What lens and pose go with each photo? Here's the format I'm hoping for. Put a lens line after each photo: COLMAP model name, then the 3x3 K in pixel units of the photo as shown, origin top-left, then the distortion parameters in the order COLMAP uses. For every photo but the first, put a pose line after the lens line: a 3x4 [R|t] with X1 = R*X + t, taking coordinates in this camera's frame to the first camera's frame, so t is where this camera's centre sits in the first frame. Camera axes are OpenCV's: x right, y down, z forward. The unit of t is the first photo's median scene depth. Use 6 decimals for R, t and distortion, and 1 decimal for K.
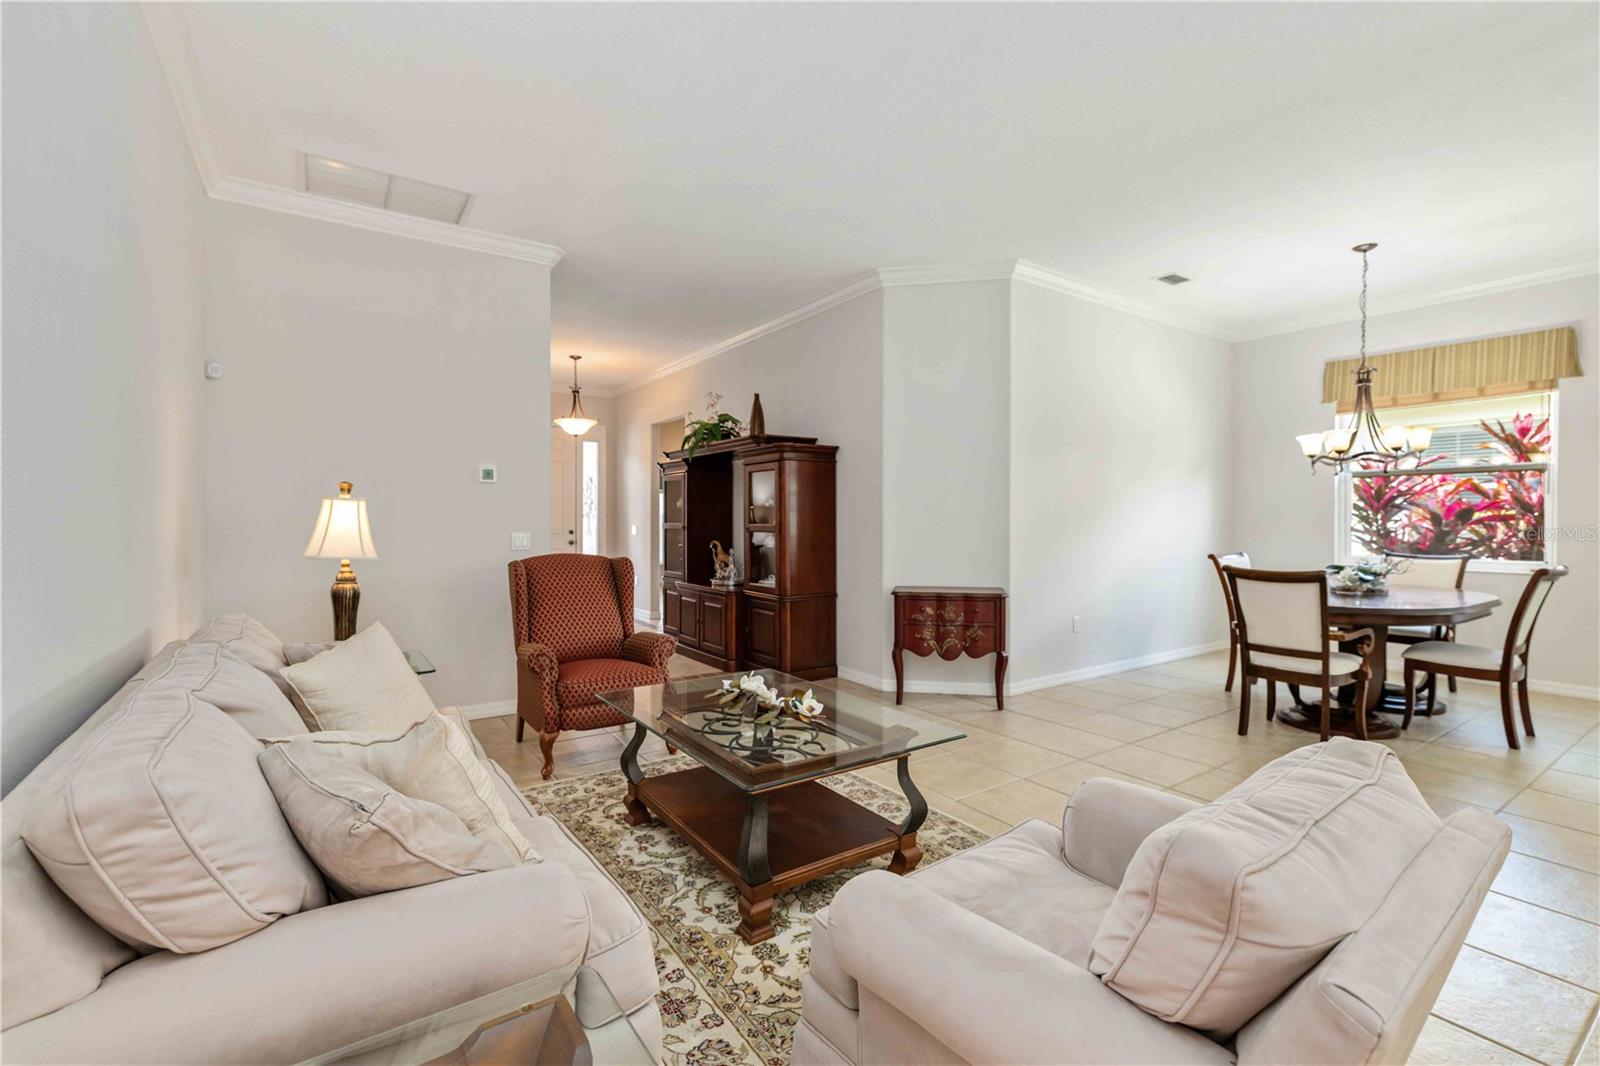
lens RADIAL K [[697.6, 0, 795.5], [0, 697.6, 531.7], [0, 0, 1]] dist [0.001353, 0.000323]
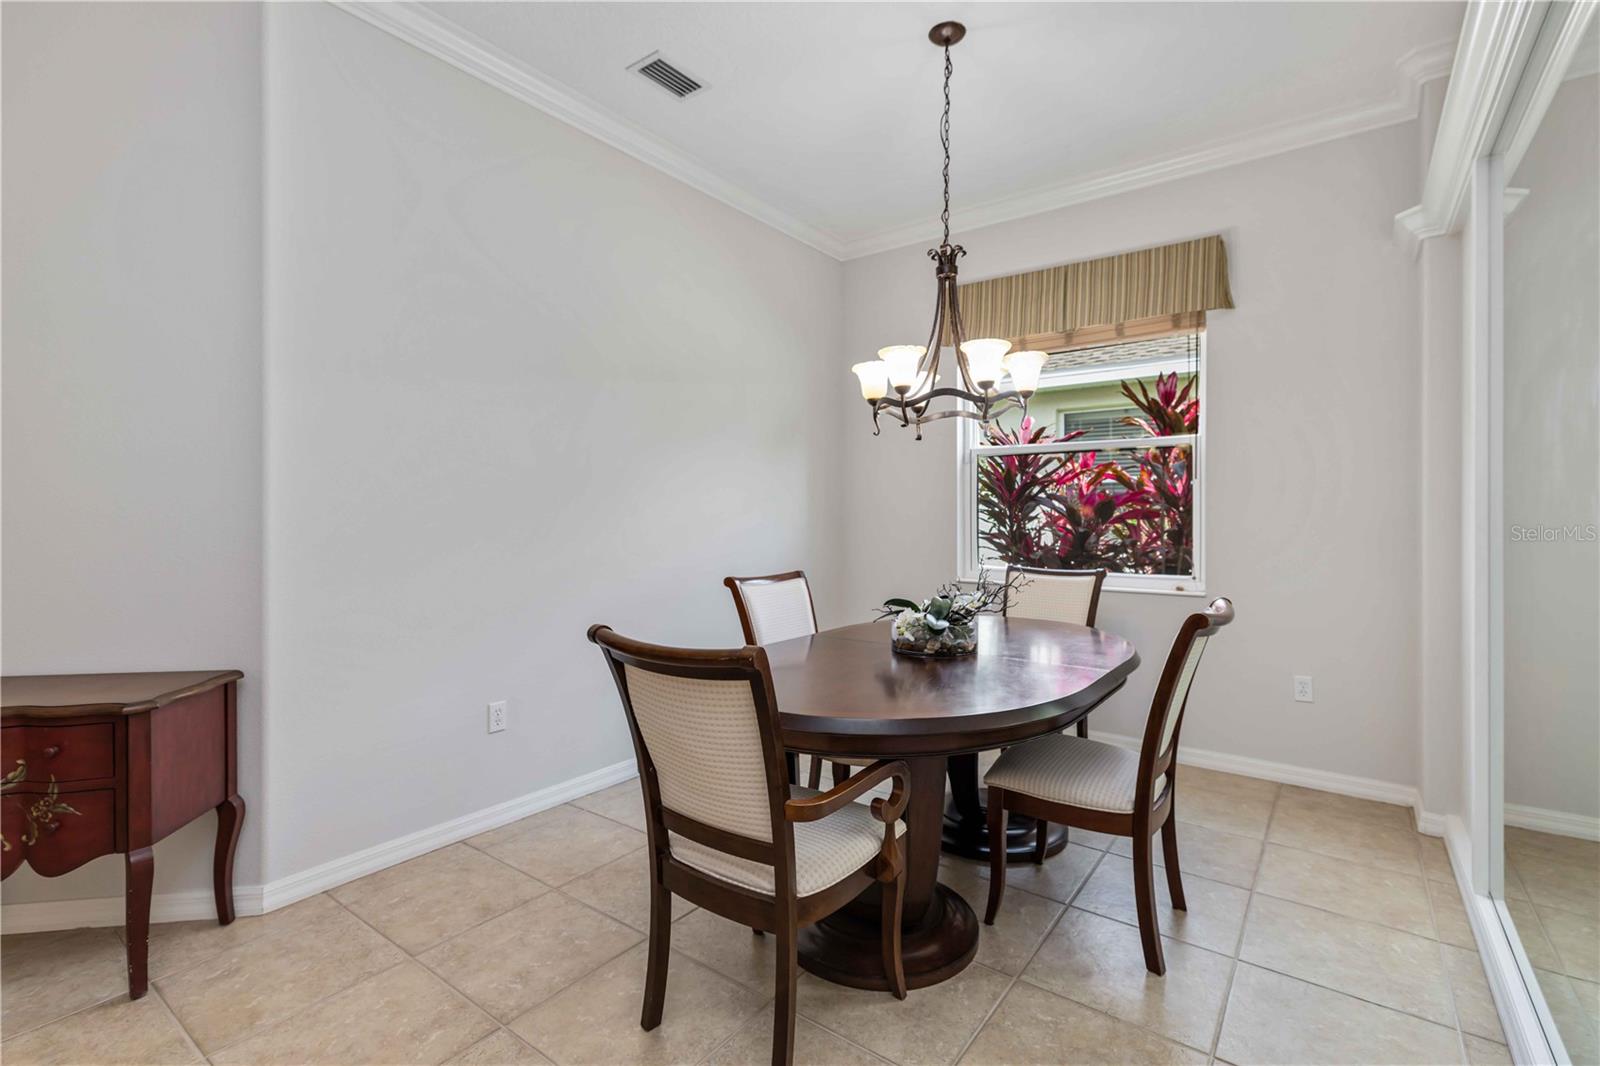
lens RADIAL K [[697.6, 0, 808.3], [0, 697.6, 526.7], [0, 0, 1]] dist [0.001353, 0.000323]
pose [[0.946147, -0.002818, 0.323725, 0.474115], [0.003903, 0.999989, -0.002703, -0.006474], [-0.323714, 0.003821, 0.946147, 0.454943]]
